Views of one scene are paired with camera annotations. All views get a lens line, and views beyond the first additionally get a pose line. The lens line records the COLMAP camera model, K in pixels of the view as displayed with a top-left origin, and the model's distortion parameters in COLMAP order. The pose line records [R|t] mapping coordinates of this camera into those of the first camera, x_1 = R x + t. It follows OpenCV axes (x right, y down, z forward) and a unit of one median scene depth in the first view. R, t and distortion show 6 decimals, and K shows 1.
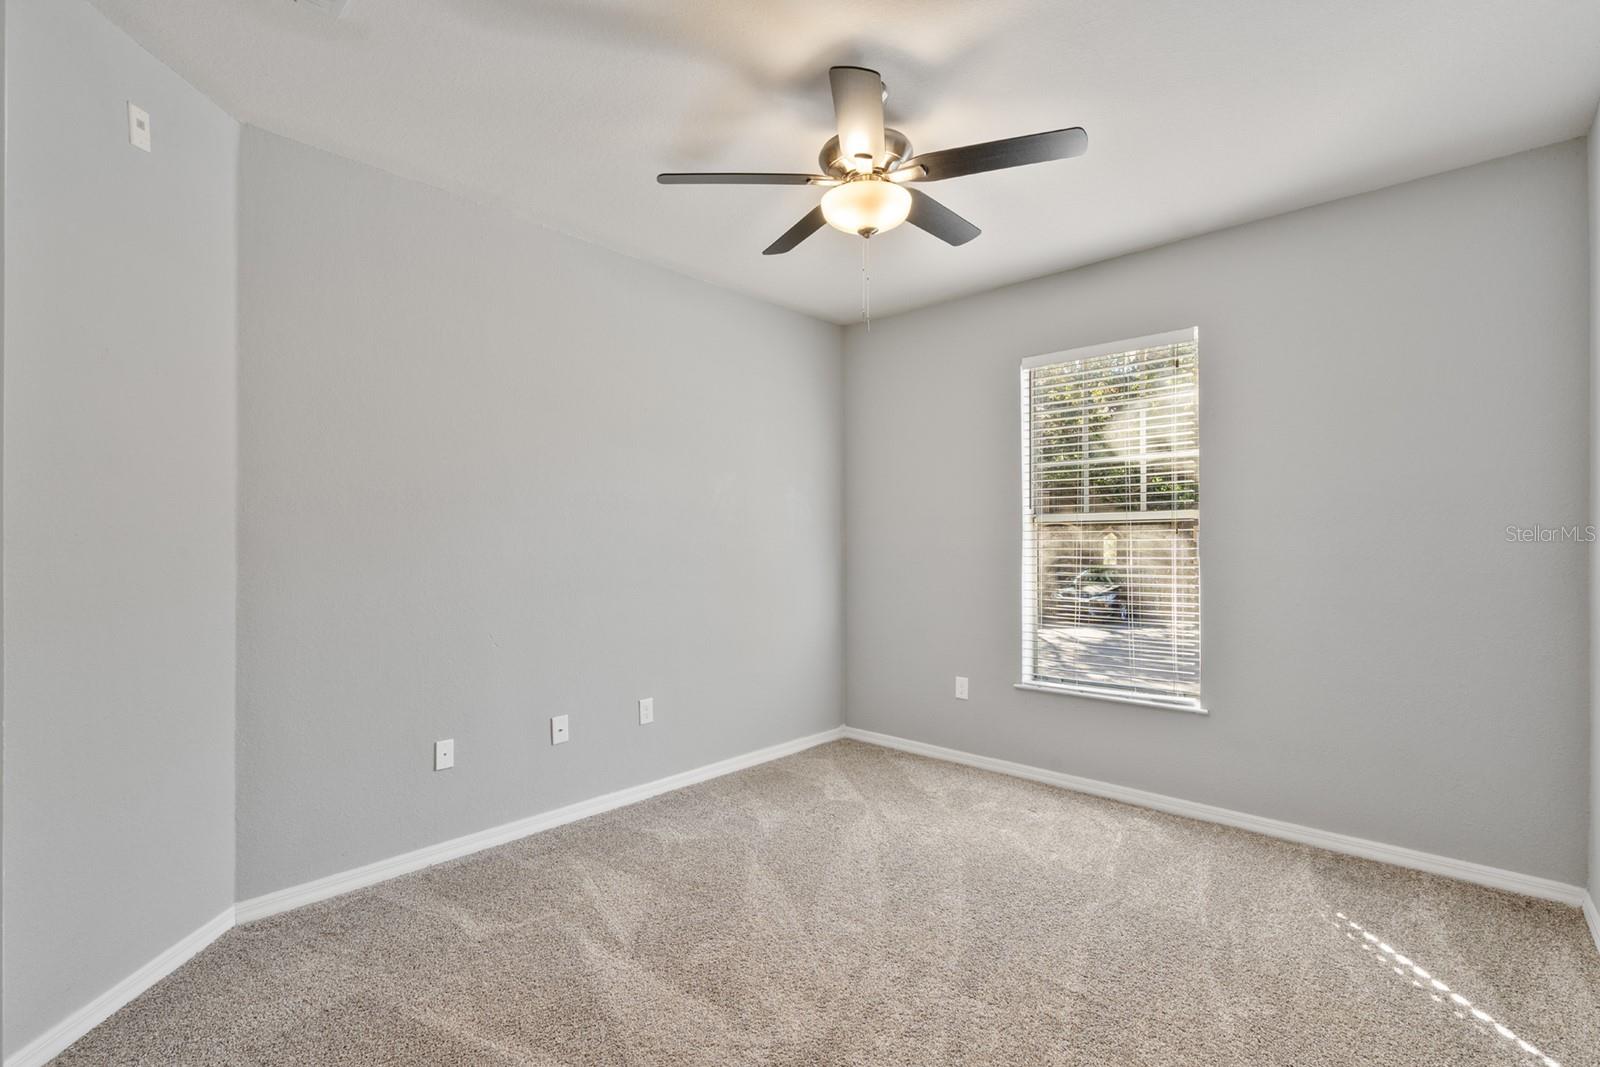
lens RADIAL K [[734.6, 0, 795.8], [0, 734.6, 539.5], [0, 0, 1]] dist [0.000661, 0.000309]
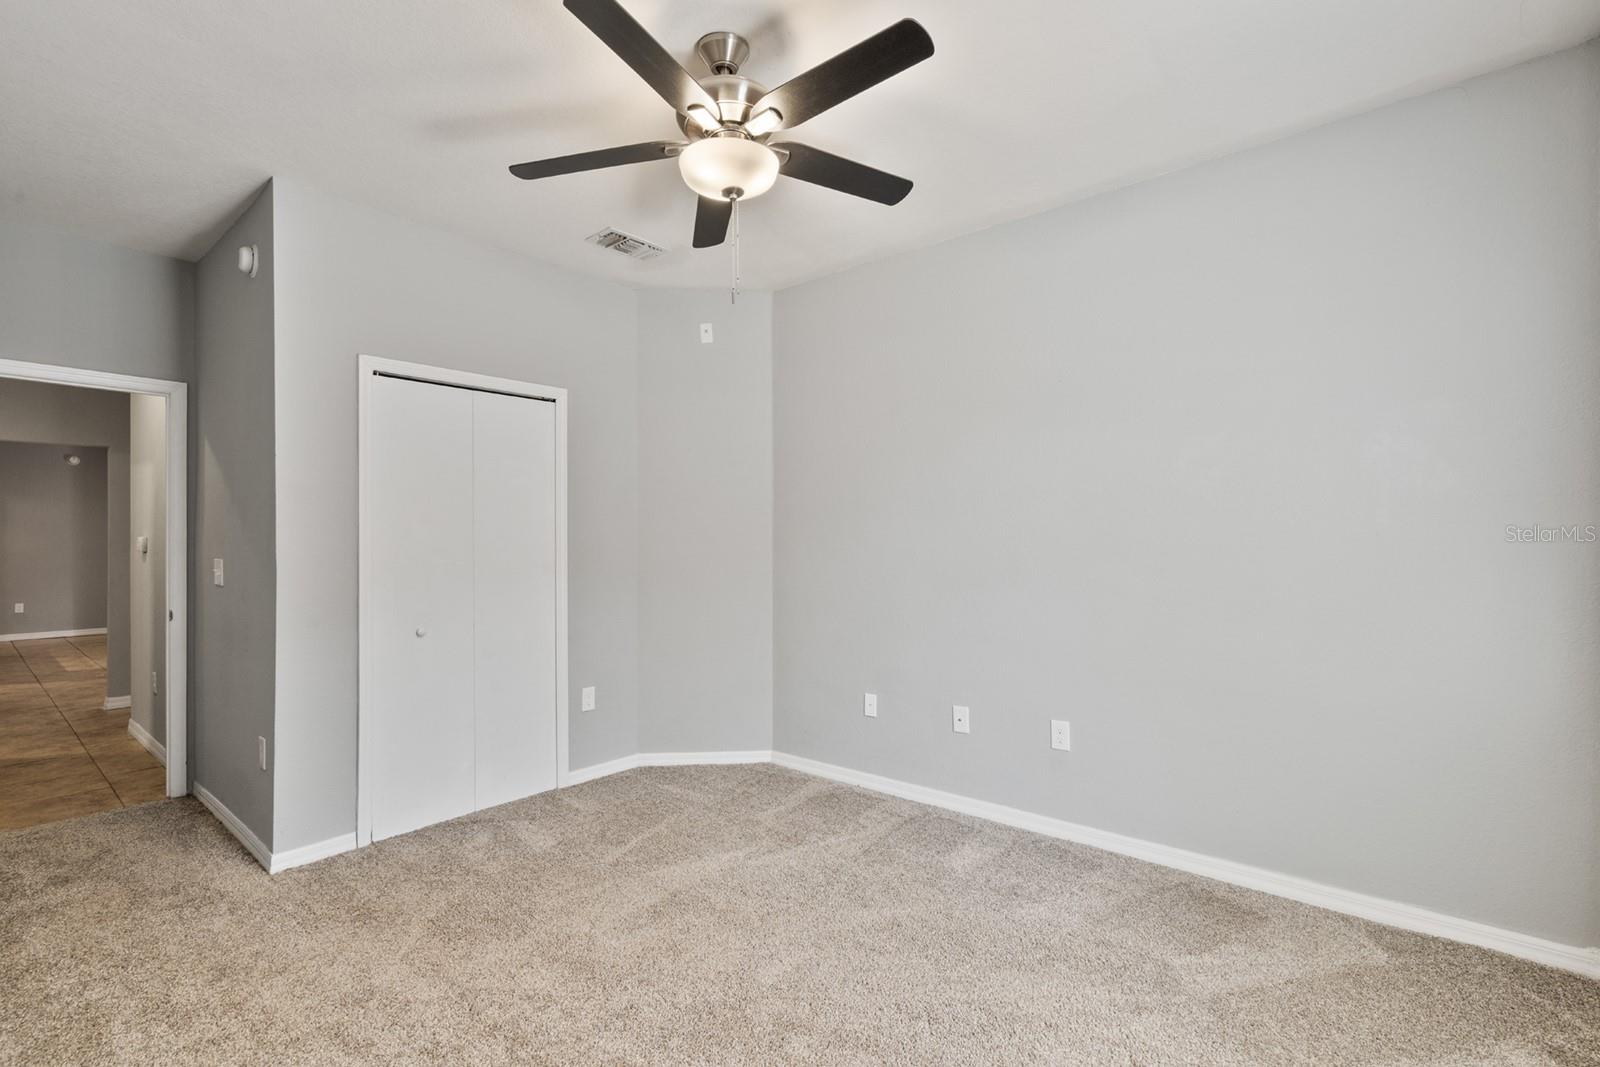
lens RADIAL K [[734.6, 0, 795.8], [0, 734.6, 539.5], [0, 0, 1]] dist [0.000661, 0.000309]
pose [[0.042763, 0.004949, -0.999073, 0.758764], [0.012230, 0.999910, 0.005477, -0.005141], [0.999010, -0.012453, 0.042698, 0.783273]]
